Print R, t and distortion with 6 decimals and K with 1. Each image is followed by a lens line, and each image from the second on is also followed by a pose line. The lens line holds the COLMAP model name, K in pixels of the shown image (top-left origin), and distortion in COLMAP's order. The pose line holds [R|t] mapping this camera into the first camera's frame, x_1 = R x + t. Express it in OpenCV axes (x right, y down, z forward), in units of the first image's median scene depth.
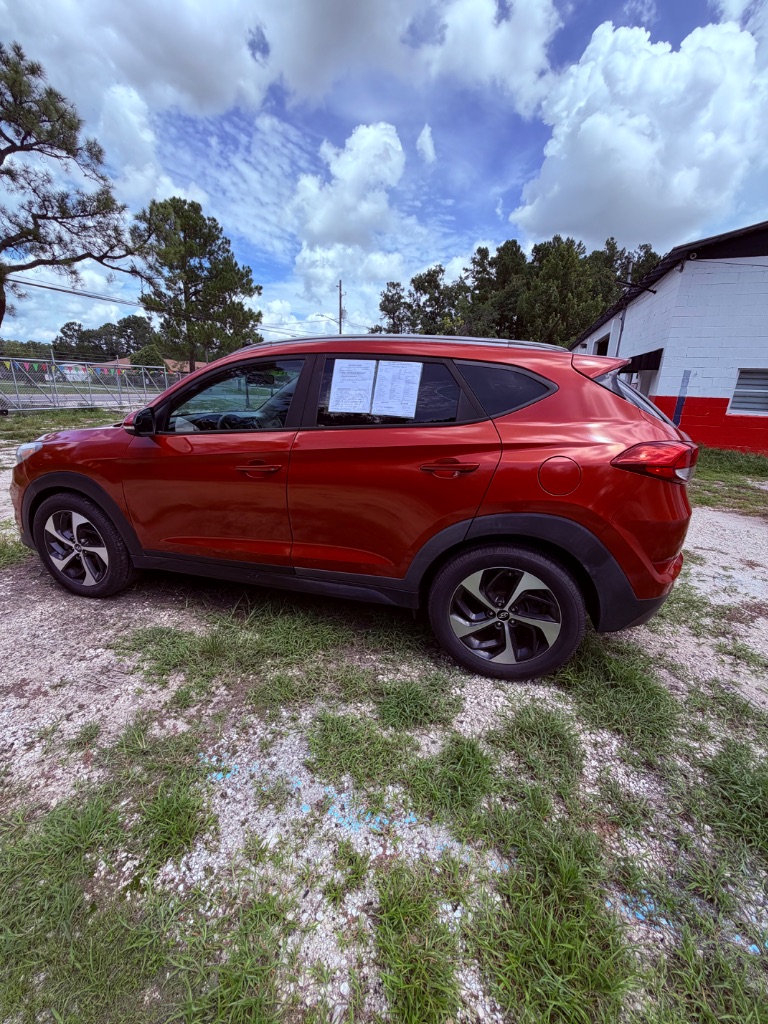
lens RADIAL K [[412.3, 0, 383.5], [0, 412.3, 510.0], [0, 0, 1]] dist [-0.001266, 0.000495]
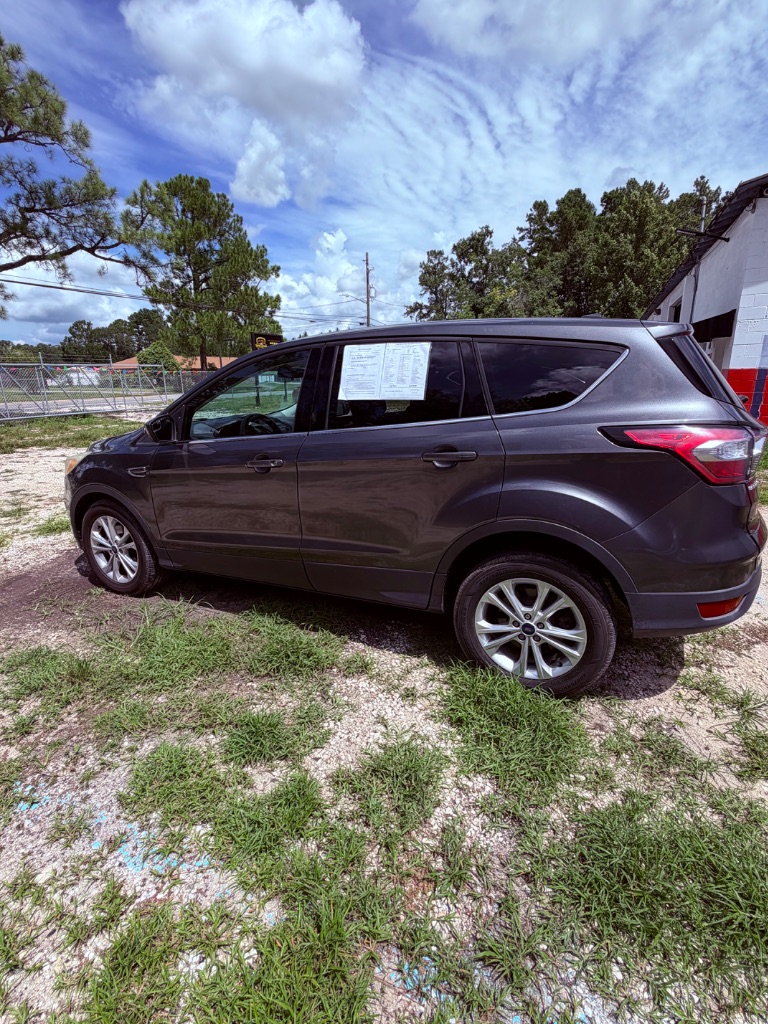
lens RADIAL K [[489.6, 0, 383.1], [0, 489.6, 514.1], [0, 0, 1]] dist [-0.000152, -0.001154]
pose [[0.994652, -0.020415, -0.101244, 0.062869], [0.018914, 0.999697, -0.015765, 0.003086], [0.101535, 0.013766, 0.994737, -0.001668]]
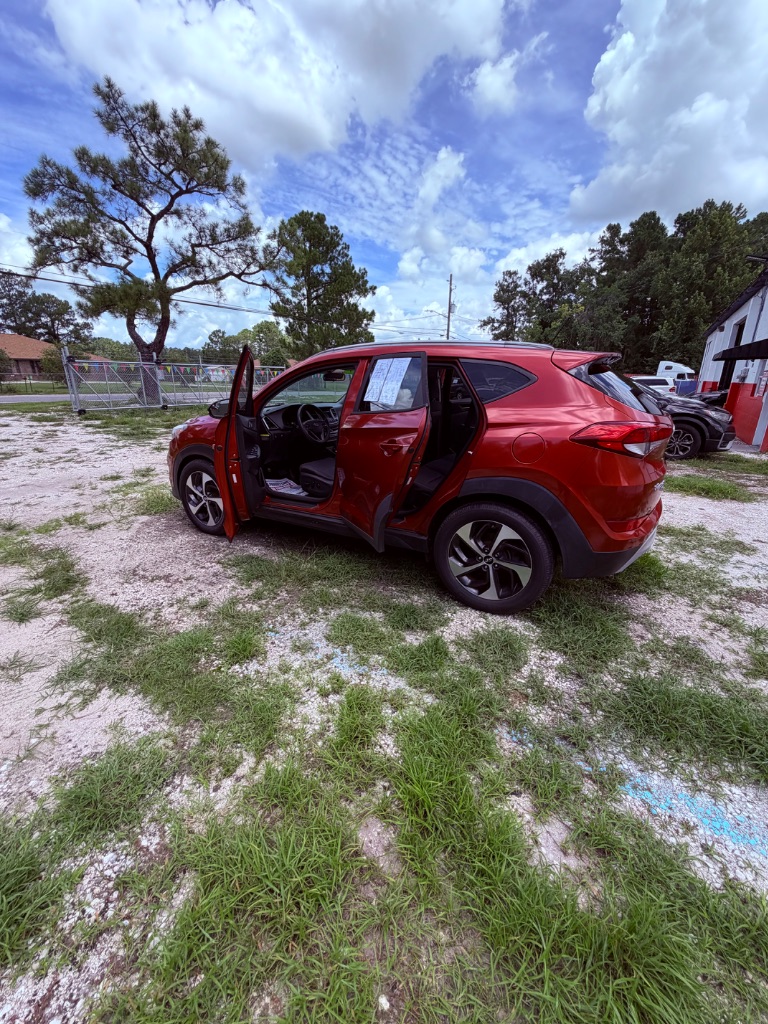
lens RADIAL K [[412.3, 0, 381.4], [0, 412.3, 511.6], [0, 0, 1]] dist [-0.001266, 0.000495]
pose [[0.966729, 0.058614, -0.248998, 0.043675], [-0.054890, 0.998253, 0.021880, 0.015272], [0.249846, -0.007484, 0.968257, -0.048778]]
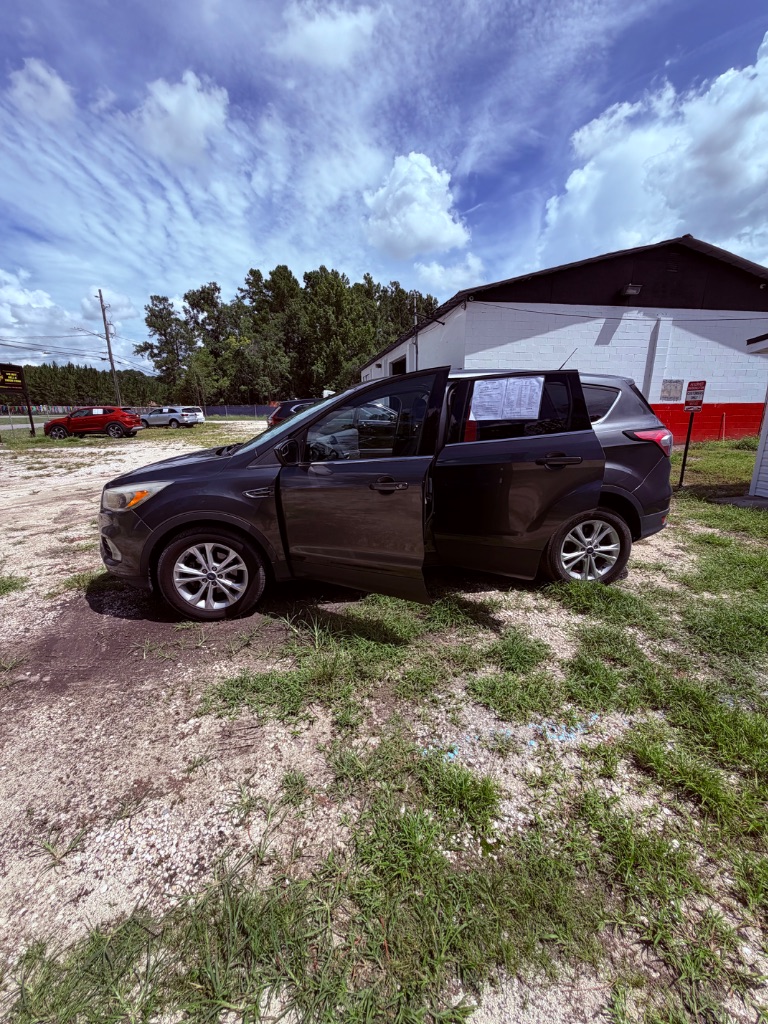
lens RADIAL K [[412.3, 0, 382.9], [0, 412.3, 509.6], [0, 0, 1]] dist [-0.001266, 0.000495]
pose [[0.881503, -0.154590, 0.446155, -0.114210], [0.173010, 0.984920, -0.000560, -0.003909], [-0.439341, 0.077683, 0.894955, 0.005026]]
